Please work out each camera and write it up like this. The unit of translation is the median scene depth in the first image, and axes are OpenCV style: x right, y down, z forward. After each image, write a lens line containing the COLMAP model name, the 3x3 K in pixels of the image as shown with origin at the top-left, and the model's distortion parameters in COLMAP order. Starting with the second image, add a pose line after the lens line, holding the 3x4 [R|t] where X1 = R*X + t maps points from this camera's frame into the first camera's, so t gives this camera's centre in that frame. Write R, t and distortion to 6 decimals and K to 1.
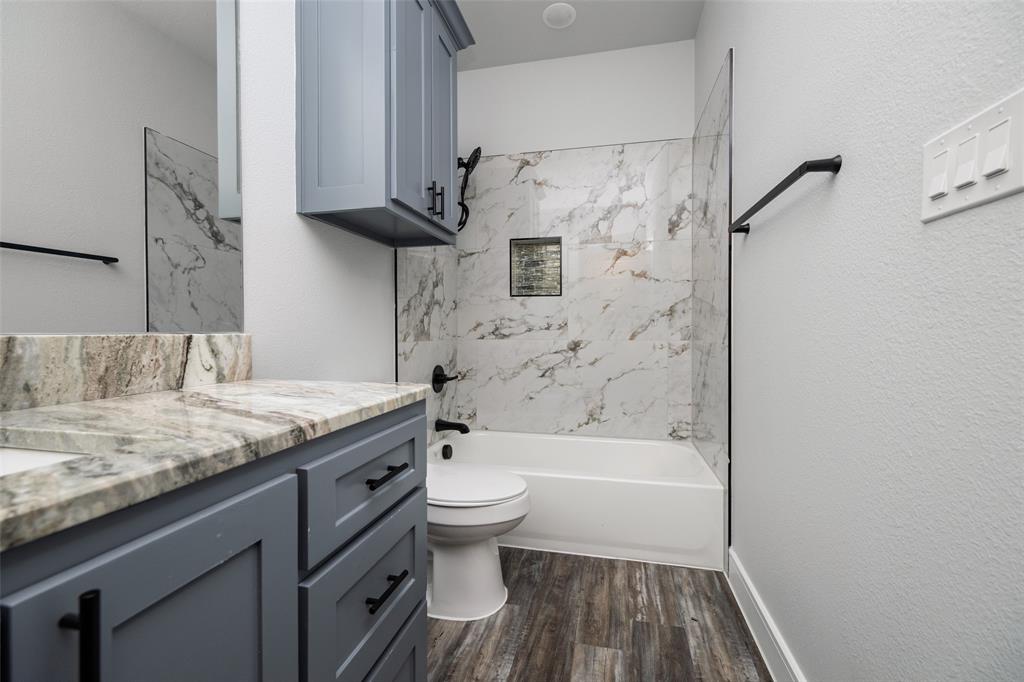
lens RADIAL K [[406.9, 0, 511.9], [0, 406.9, 334.1], [0, 0, 1]] dist [0.001755, 0.000552]
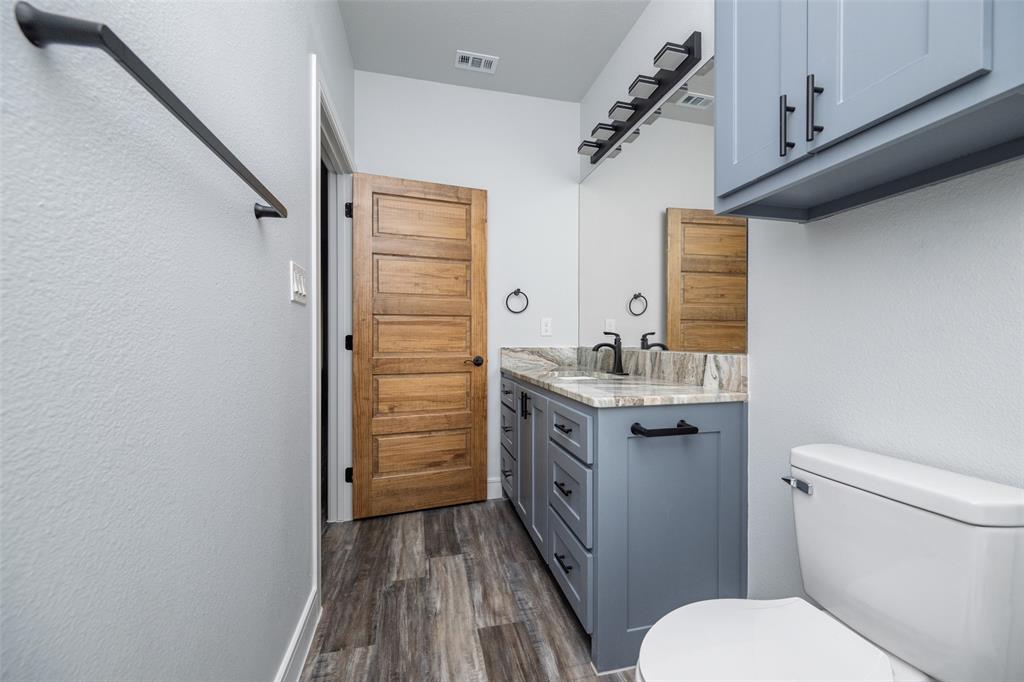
lens RADIAL K [[406.9, 0, 510.0], [0, 406.9, 342.1], [0, 0, 1]] dist [0.001755, 0.000552]
pose [[-0.901906, 0.001856, -0.431929, 0.604524], [-0.004431, 0.999898, 0.013550, -0.065261], [0.431910, 0.014135, -0.901806, 2.137618]]
